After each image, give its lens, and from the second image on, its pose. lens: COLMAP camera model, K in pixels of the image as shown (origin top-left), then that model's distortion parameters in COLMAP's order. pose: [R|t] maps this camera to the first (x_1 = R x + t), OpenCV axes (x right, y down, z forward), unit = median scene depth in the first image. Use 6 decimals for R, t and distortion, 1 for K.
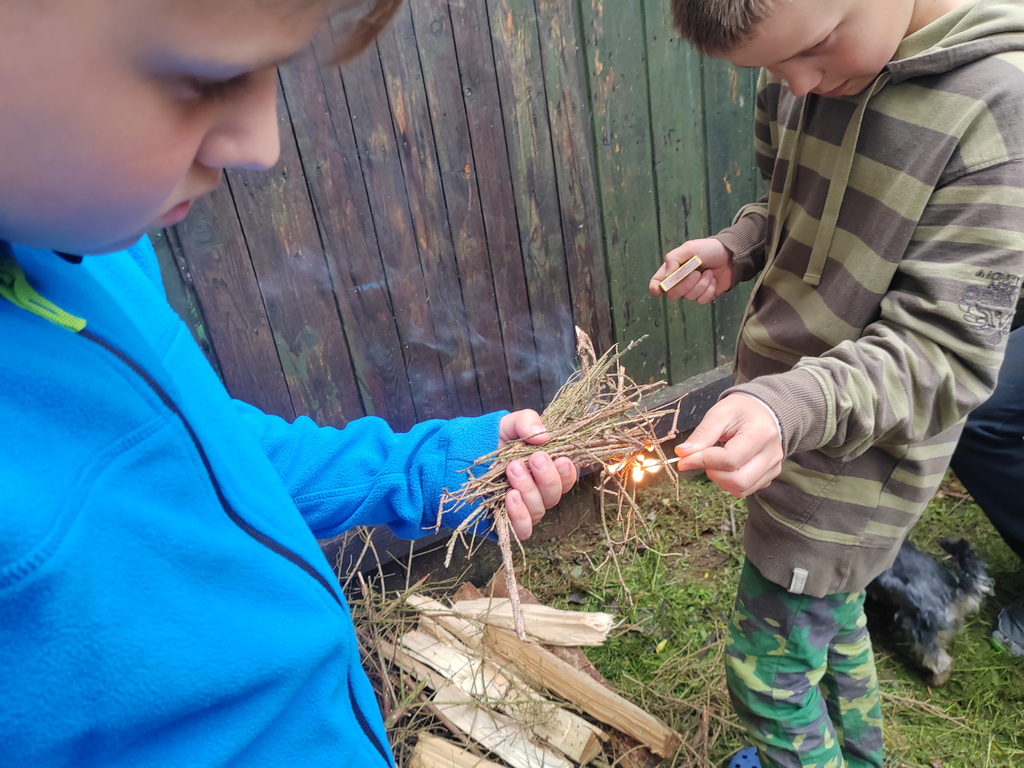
lens RADIAL K [[783.5, 0, 510.6], [0, 783.5, 381.3], [0, 0, 1]] dist [0.025895, -0.015191]
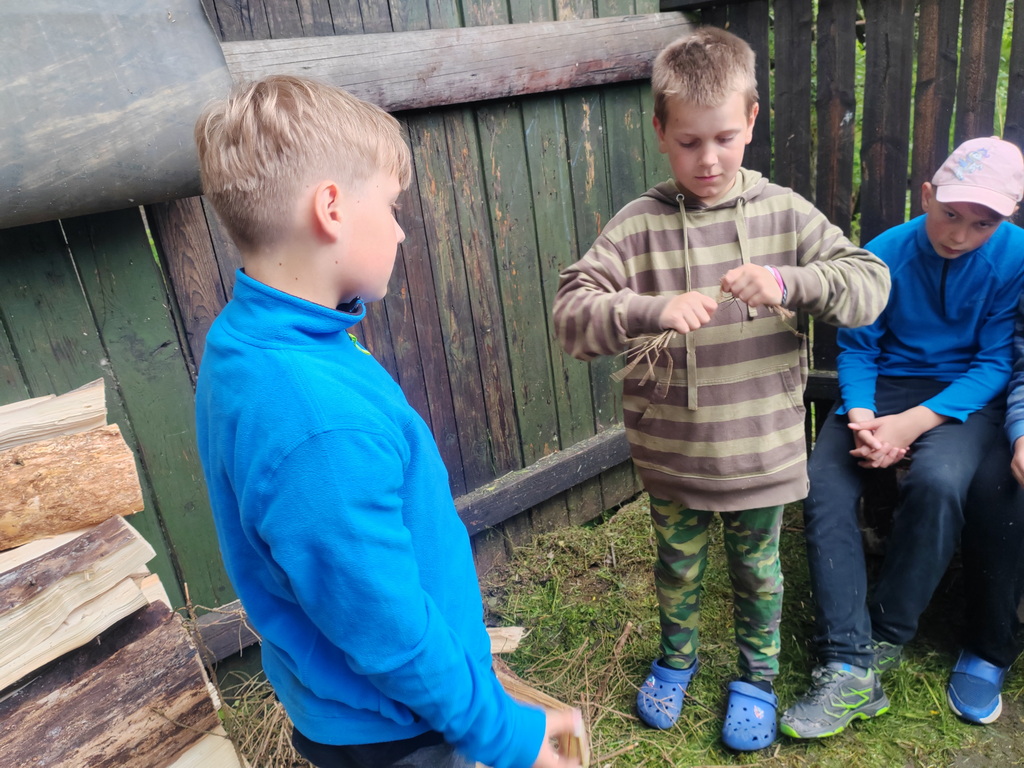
lens RADIAL K [[783.5, 0, 505.6], [0, 783.5, 388.6], [0, 0, 1]] dist [0.025895, -0.015191]
pose [[0.992215, -0.022063, 0.122565, -0.044505], [0.031590, 0.996581, -0.076339, 0.000578], [-0.120462, 0.079617, 0.989520, -0.289719]]
